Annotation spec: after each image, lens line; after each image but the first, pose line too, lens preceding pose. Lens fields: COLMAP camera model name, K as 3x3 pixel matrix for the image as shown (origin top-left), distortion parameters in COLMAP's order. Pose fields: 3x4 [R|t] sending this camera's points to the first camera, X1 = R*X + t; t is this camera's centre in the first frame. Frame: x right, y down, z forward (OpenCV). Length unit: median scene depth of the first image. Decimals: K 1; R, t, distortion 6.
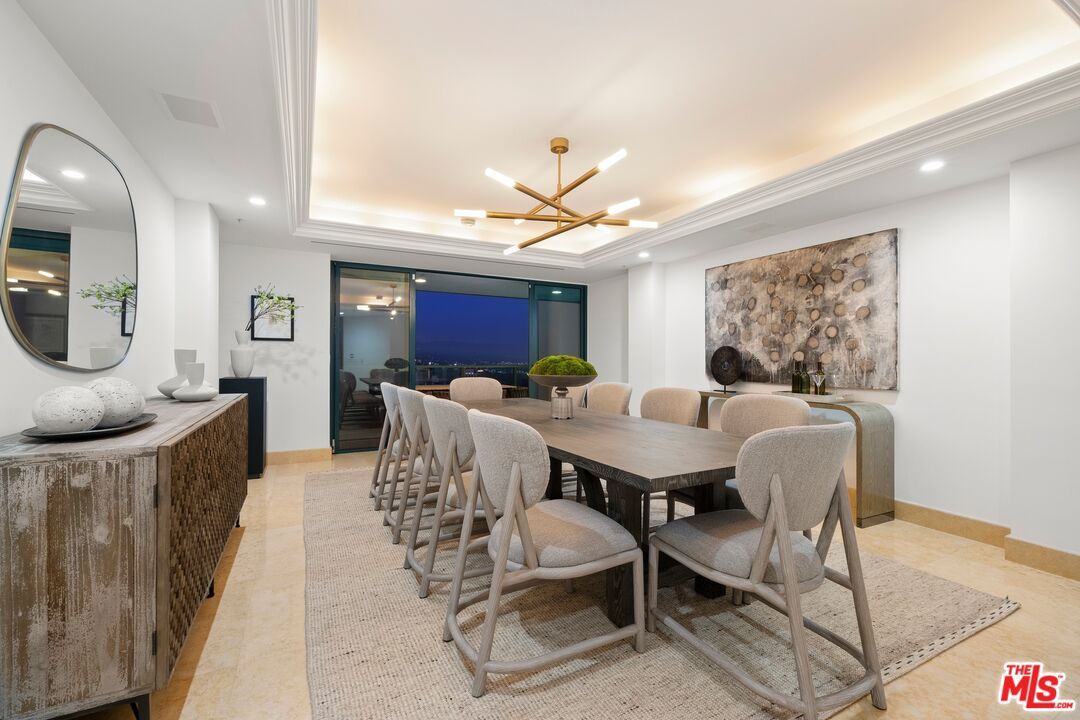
lens RADIAL K [[462.6, 0, 539.1], [0, 462.6, 371.9], [0, 0, 1]] dist [-0.009263, 0.000258]
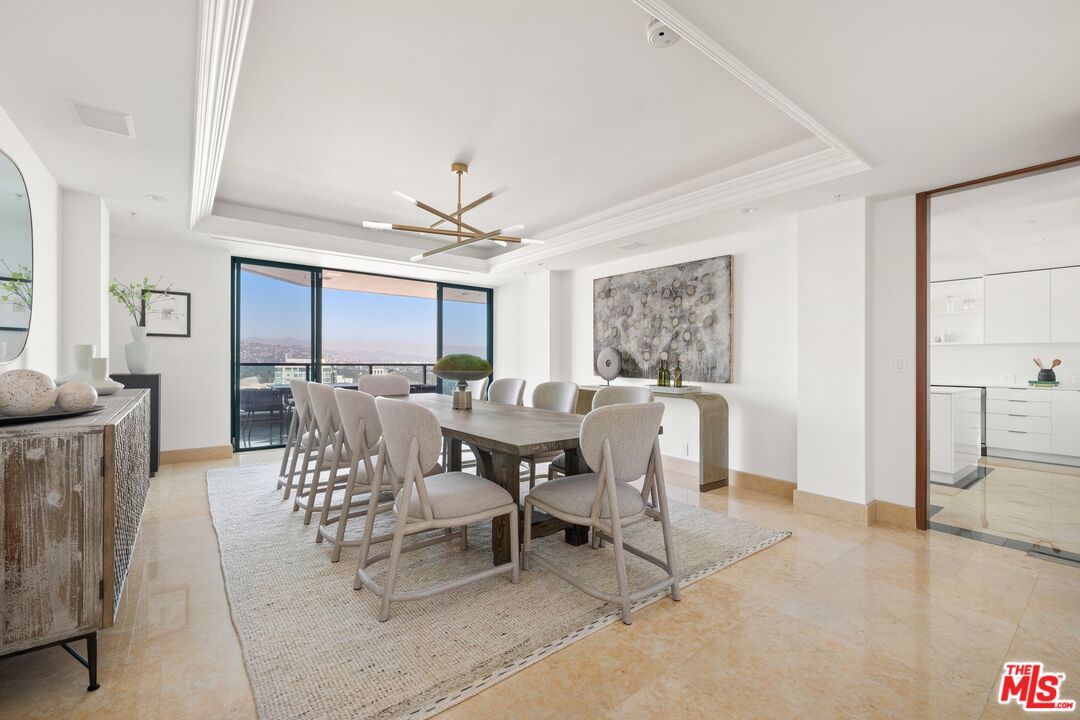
lens RADIAL K [[462.6, 0, 539.1], [0, 462.6, 371.9], [0, 0, 1]] dist [-0.009263, 0.000258]
pose [[0.982948, 0.000490, 0.183882, 0.027583], [-0.000719, 0.999999, 0.001180, 0.008656], [-0.183881, -0.001292, 0.982948, -0.162800]]
